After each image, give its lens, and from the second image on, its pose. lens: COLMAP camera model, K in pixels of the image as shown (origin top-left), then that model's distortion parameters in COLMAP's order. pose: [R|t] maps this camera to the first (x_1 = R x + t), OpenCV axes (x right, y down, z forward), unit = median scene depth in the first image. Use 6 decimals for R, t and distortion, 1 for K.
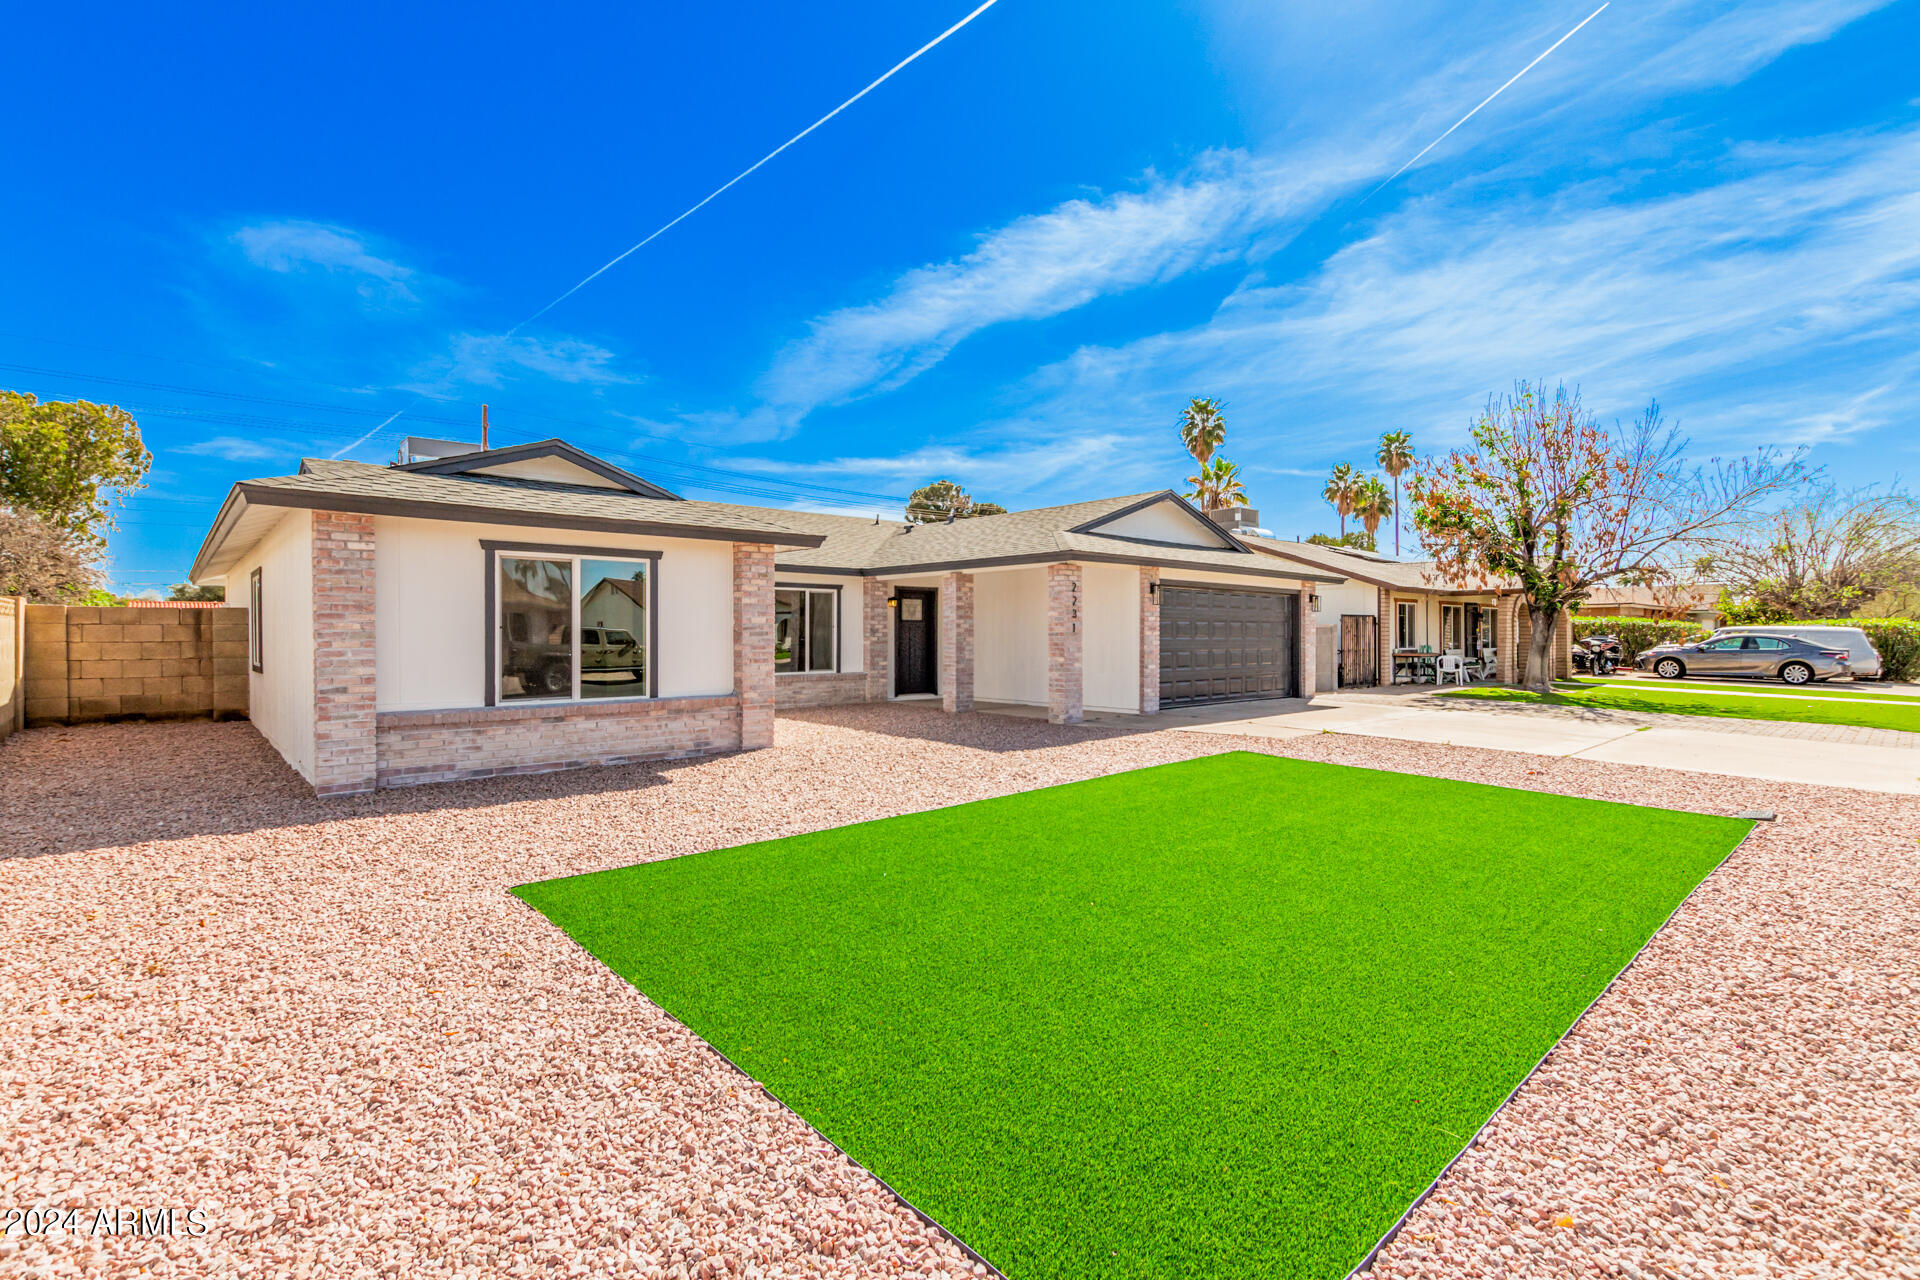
lens RADIAL K [[889.2, 0, 960.0], [0, 889.2, 640.0], [0, 0, 1]] dist [0.003230, -0.000391]
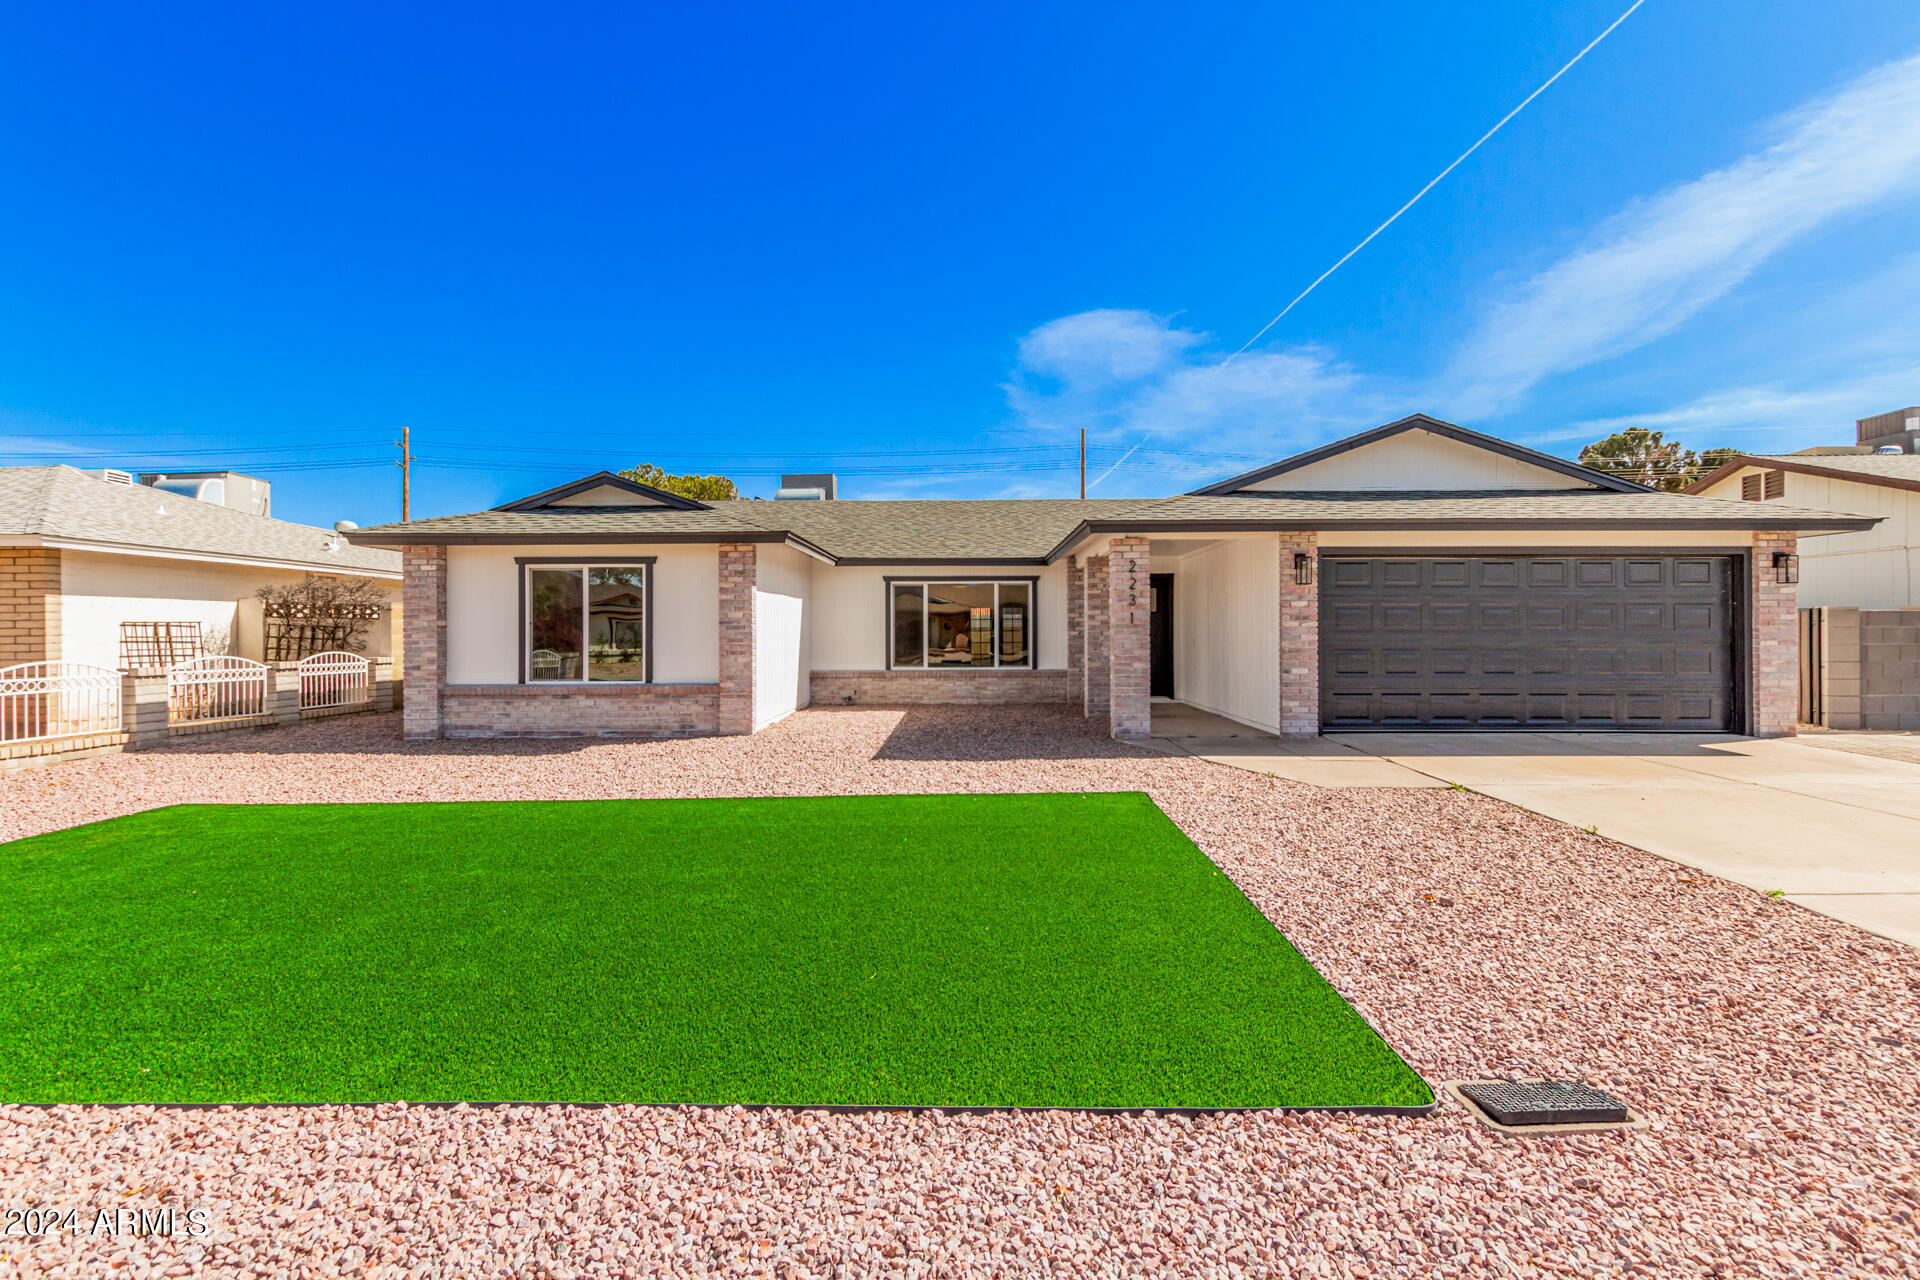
lens RADIAL K [[882.1, 0, 966.3], [0, 882.1, 638.4], [0, 0, 1]] dist [0.002617, -0.000387]
pose [[0.728055, 0.002190, -0.685516, 0.715973], [-0.001055, 0.999997, 0.002075, 0.003535], [0.685518, -0.000788, 0.728055, 0.427903]]
